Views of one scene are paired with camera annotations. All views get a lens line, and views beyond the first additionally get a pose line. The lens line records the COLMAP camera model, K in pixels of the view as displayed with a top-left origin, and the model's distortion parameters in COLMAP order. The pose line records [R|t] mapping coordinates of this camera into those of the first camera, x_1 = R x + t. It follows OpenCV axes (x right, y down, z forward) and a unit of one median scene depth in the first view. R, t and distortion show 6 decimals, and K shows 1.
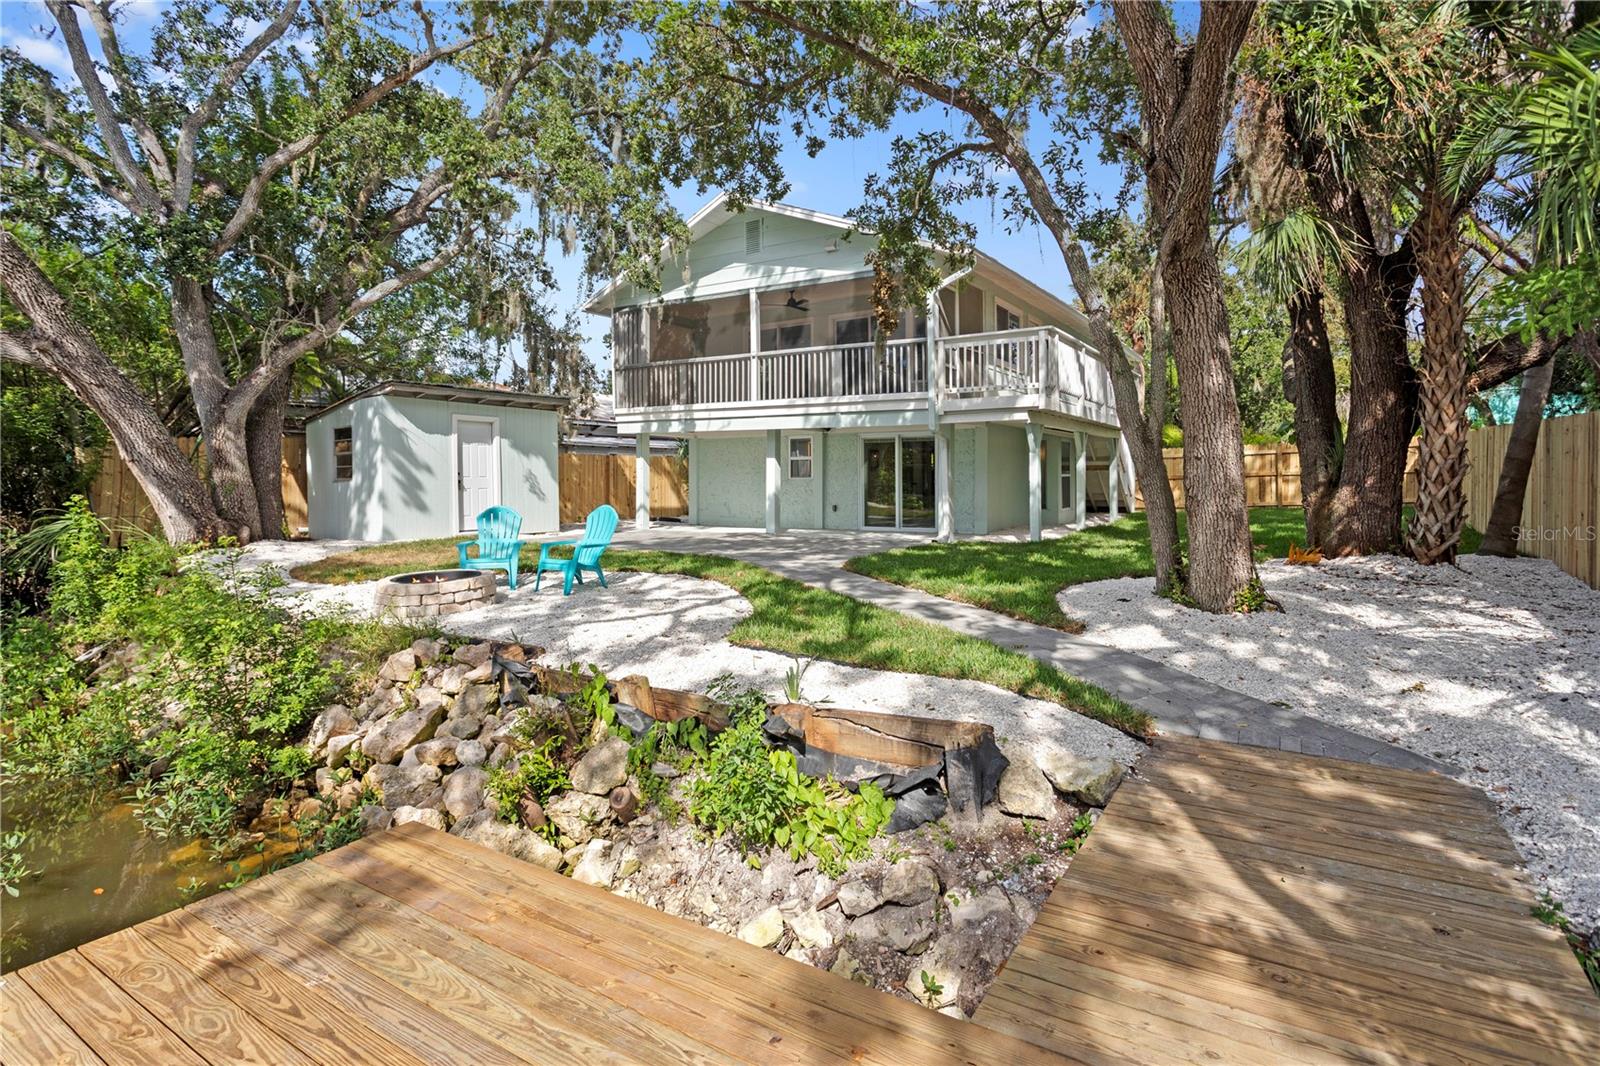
lens RADIAL K [[834.8, 0, 798.2], [0, 834.8, 511.4], [0, 0, 1]] dist [-0.001229, -0.000159]
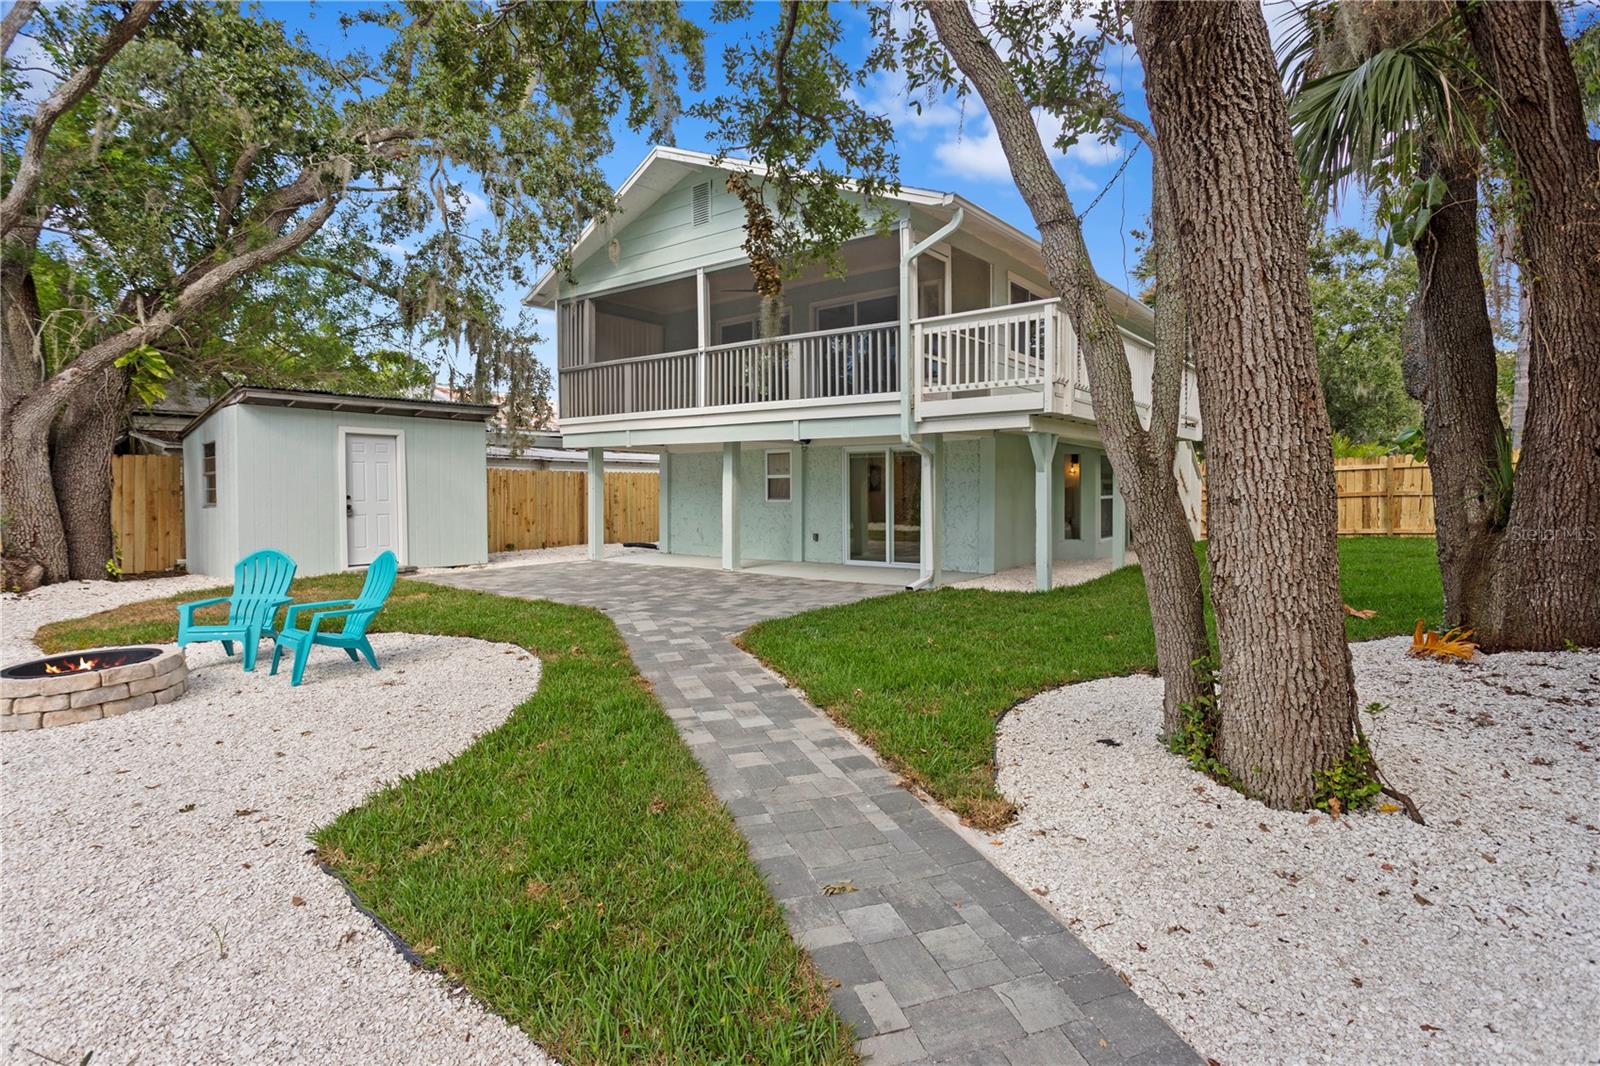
lens RADIAL K [[789.1, 0, 802.0], [0, 789.1, 522.6], [0, 0, 1]] dist [-0.020162, 0.008467]
pose [[0.993290, 0.006380, -0.115471, 0.134474], [-0.005726, 0.999966, 0.005995, -0.024654], [0.115506, -0.005294, 0.993293, 0.247004]]
